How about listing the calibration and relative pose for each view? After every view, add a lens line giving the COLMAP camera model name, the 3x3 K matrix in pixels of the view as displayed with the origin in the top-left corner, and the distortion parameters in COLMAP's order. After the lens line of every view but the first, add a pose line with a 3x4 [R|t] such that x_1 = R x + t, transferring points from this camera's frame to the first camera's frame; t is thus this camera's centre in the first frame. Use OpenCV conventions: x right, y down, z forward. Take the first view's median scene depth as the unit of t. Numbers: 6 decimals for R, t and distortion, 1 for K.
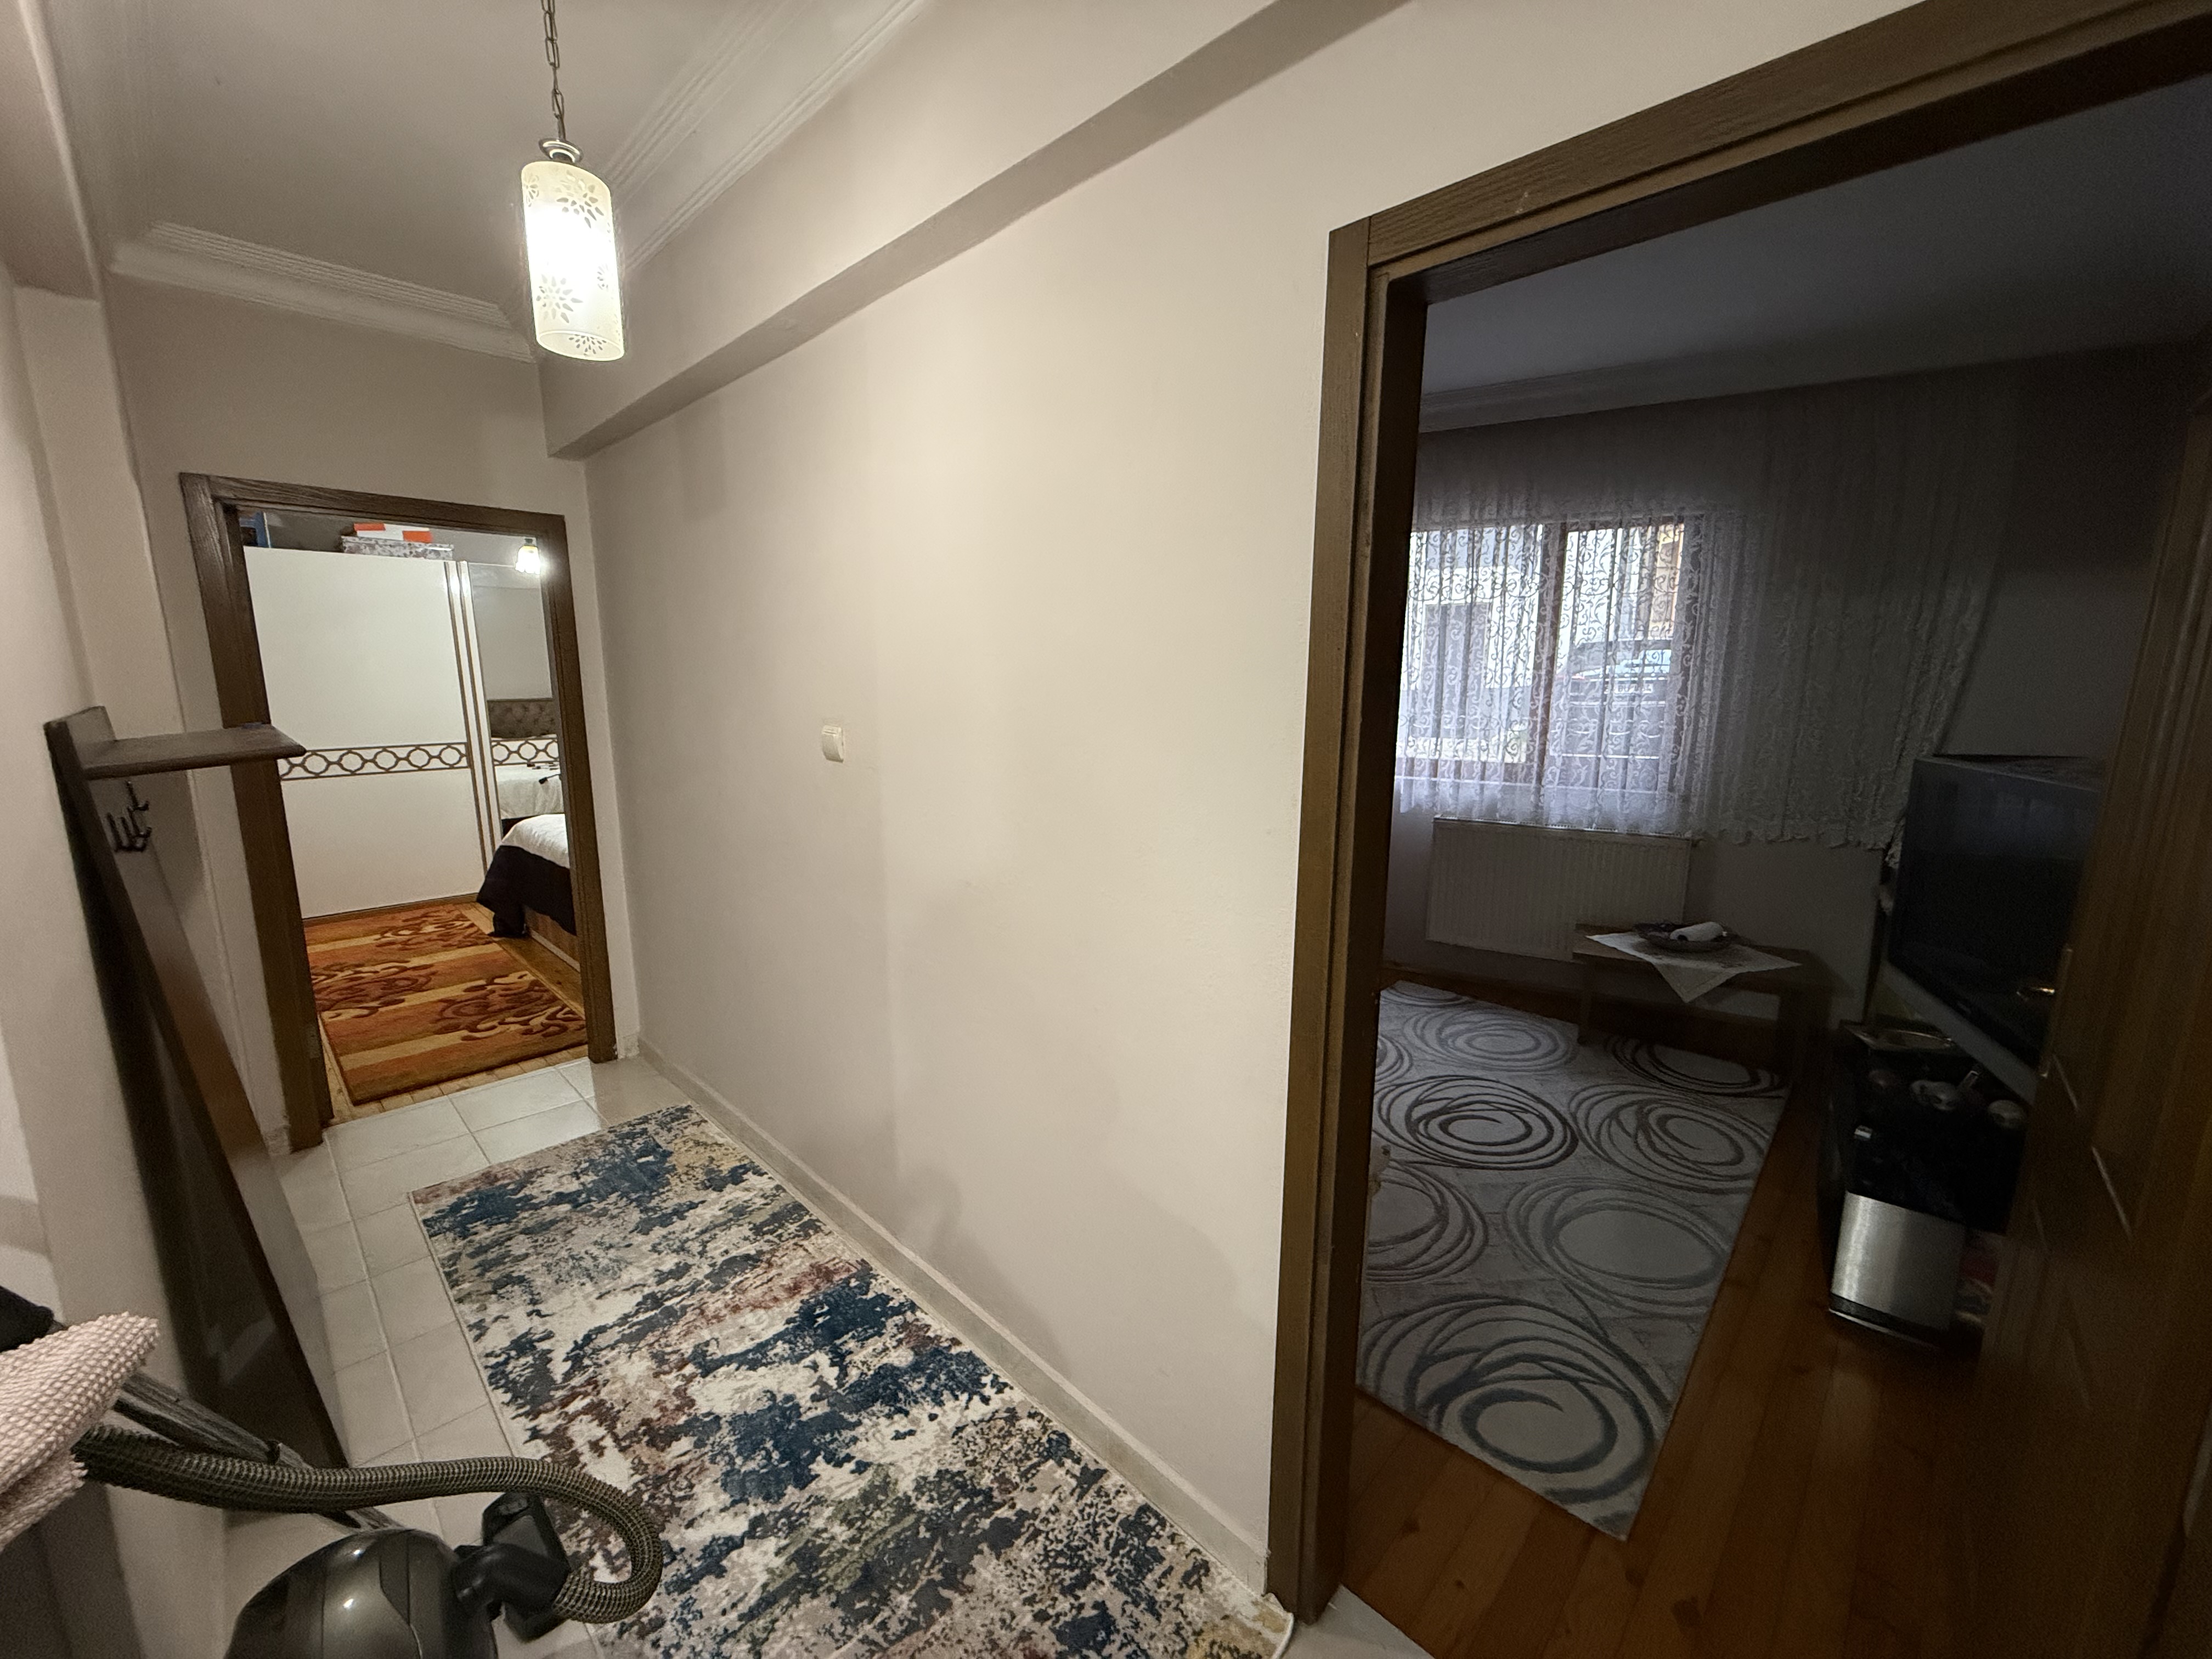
lens RADIAL K [[884.8, 0, 1118.3], [0, 884.8, 825.4], [0, 0, 1]] dist [-0.002906, 0.000195]
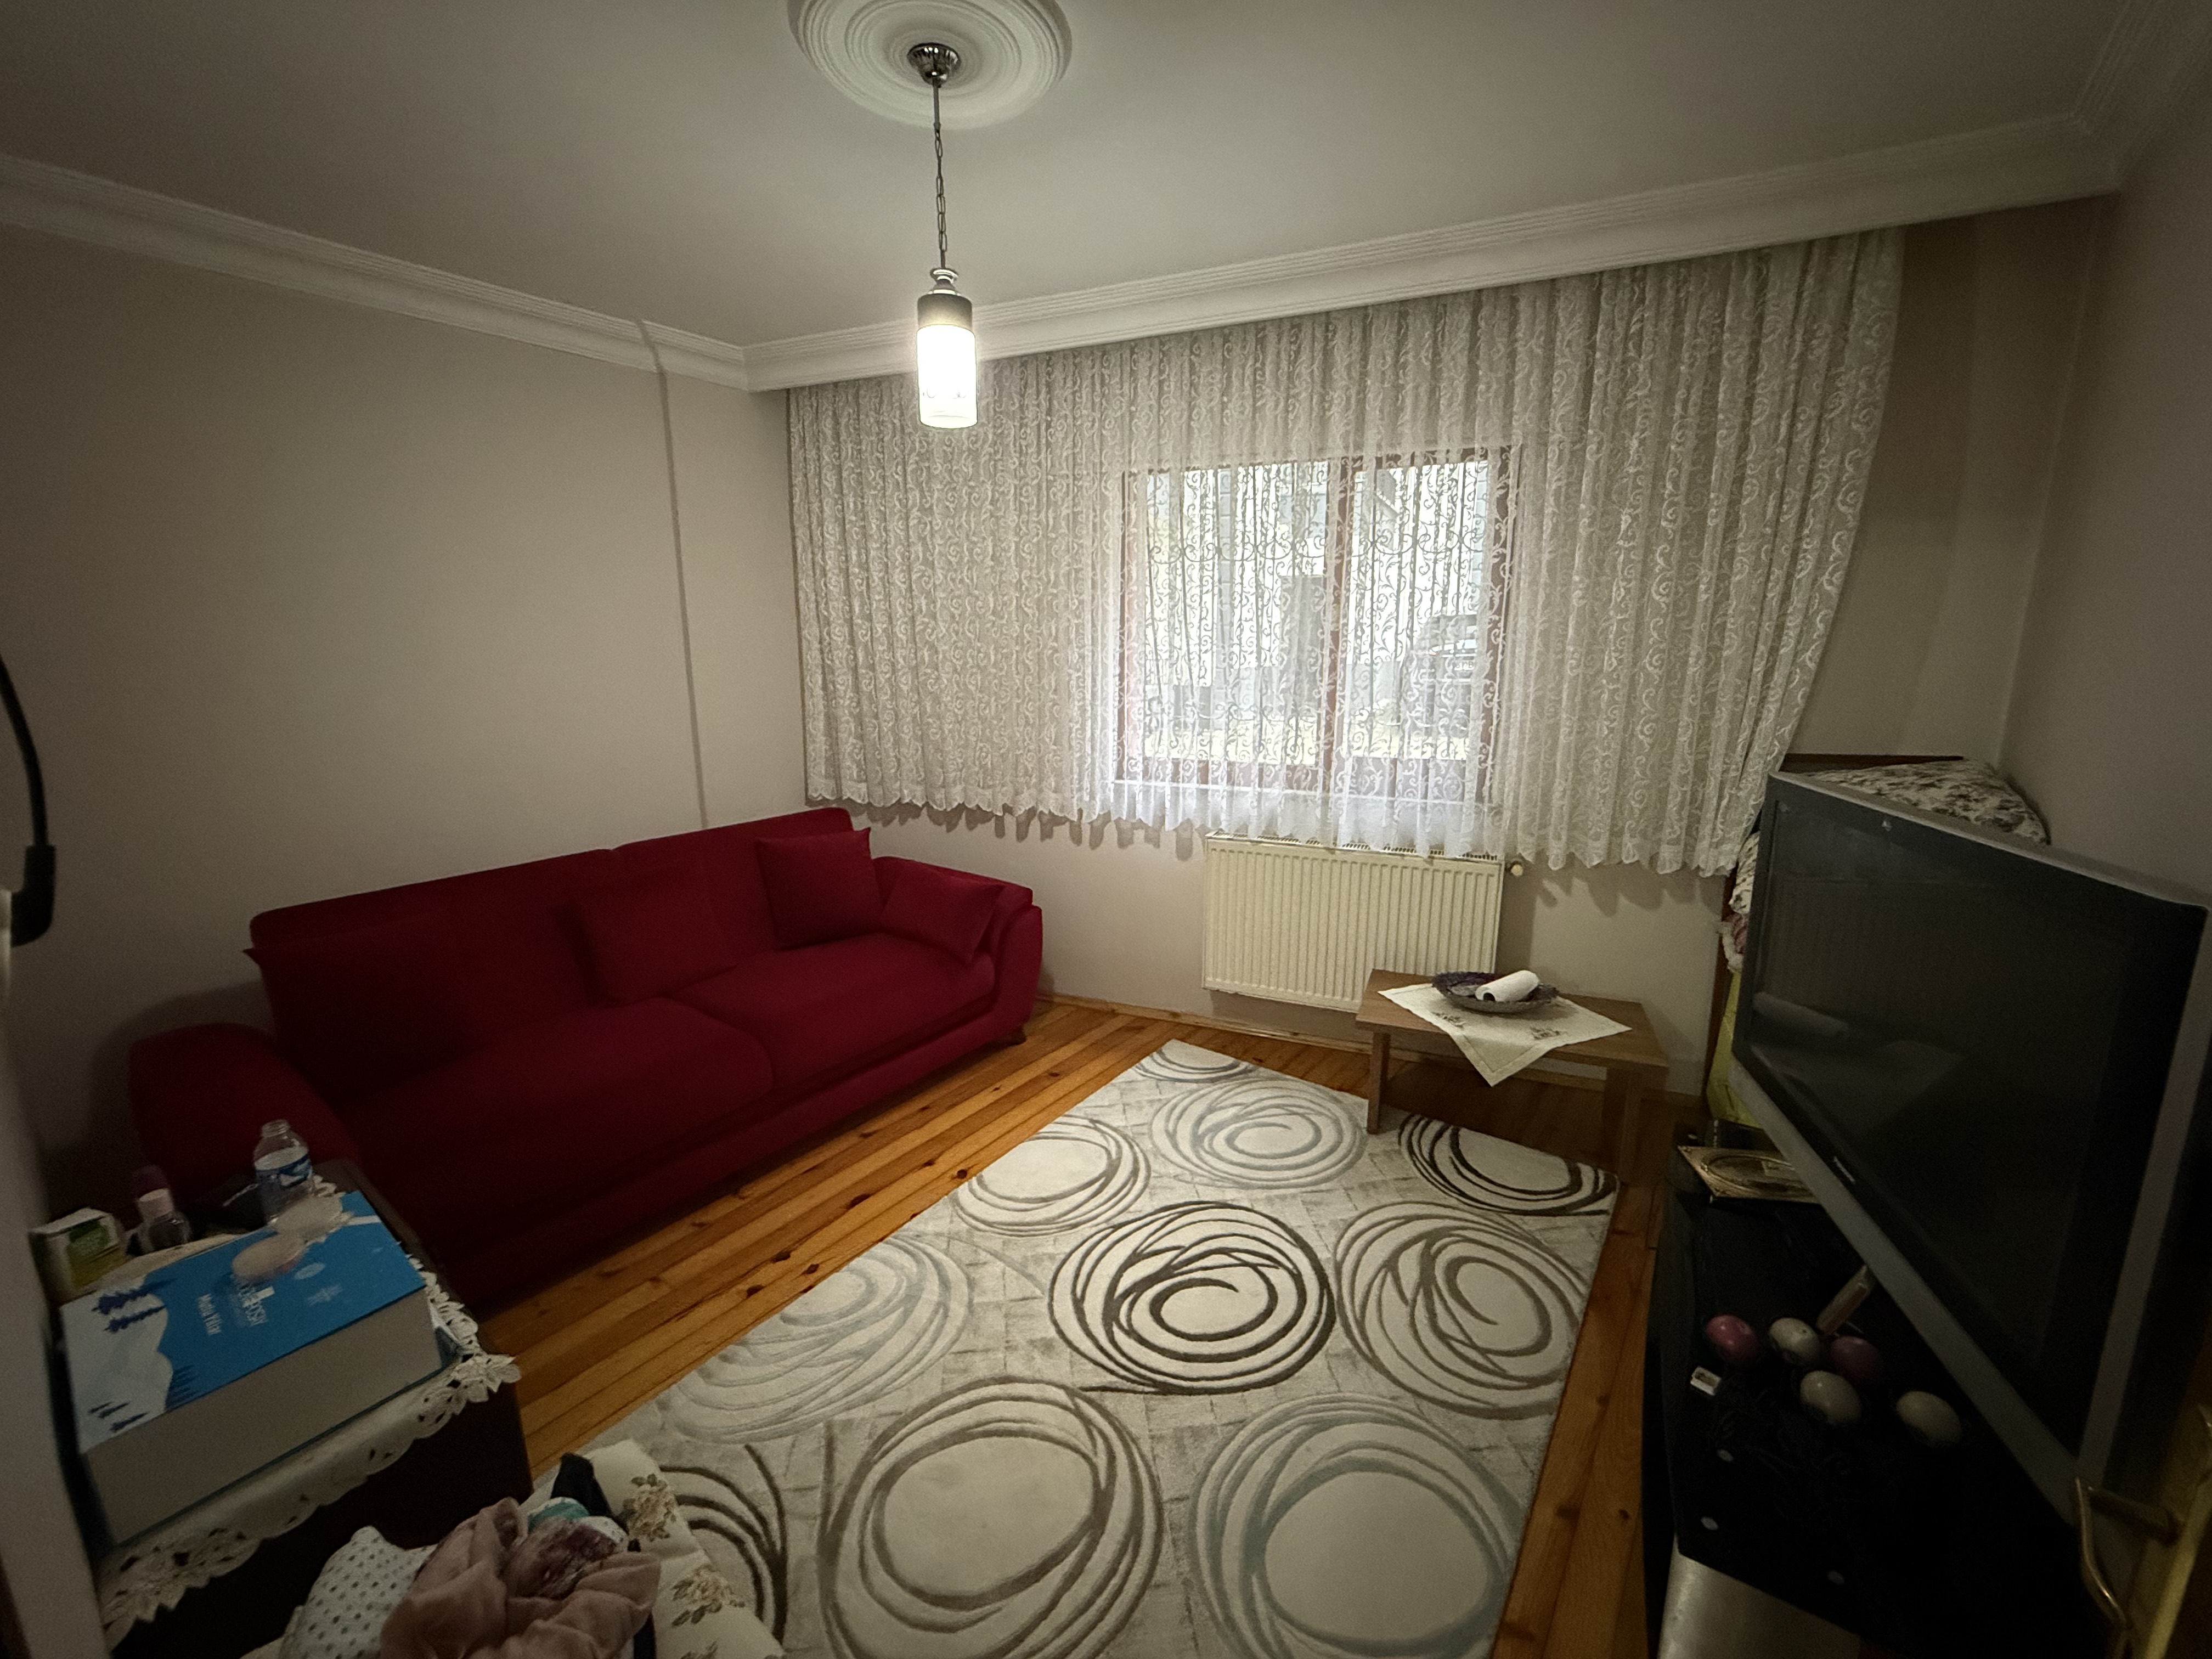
lens RADIAL K [[884.8, 0, 1119.9], [0, 884.8, 827.3], [0, 0, 1]] dist [-0.002906, 0.000195]
pose [[0.993064, -0.030511, 0.113550, 0.262064], [0.026848, 0.999073, 0.033646, -0.062474], [-0.114471, -0.030365, 0.992962, 0.305551]]
